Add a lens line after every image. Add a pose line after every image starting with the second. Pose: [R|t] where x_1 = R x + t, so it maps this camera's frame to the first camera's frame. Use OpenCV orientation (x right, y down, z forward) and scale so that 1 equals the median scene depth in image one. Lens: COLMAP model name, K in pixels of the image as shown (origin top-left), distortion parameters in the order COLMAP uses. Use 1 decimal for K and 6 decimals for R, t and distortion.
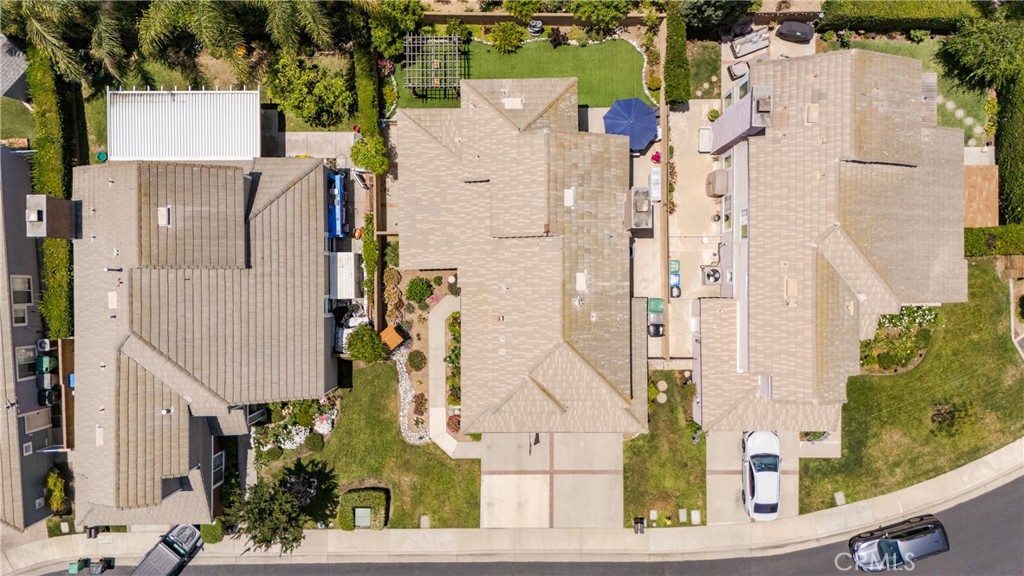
lens RADIAL K [[759.8, 0, 512.0], [0, 759.8, 288.0], [0, 0, 1]] dist [0.011073, 0.002117]
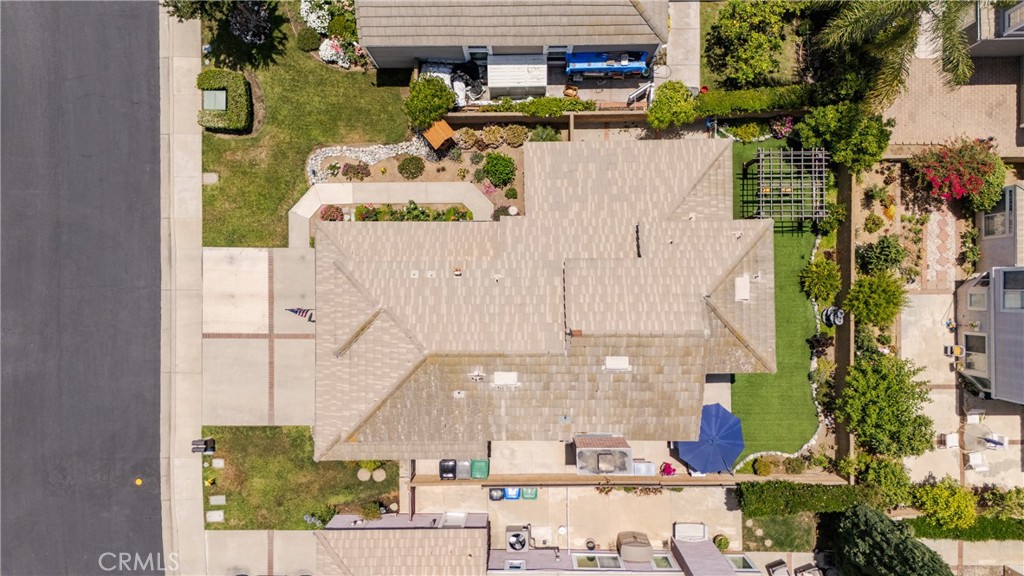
lens RADIAL K [[742.7, 0, 498.3], [0, 742.7, 283.1], [0, 0, 1]] dist [0.007136, 0.001731]
pose [[-0.000045, 0.999995, -0.003111, -0.001317], [-0.999321, 0.000069, 0.036841, -0.024670], [0.036841, 0.003111, 0.999316, 0.226600]]
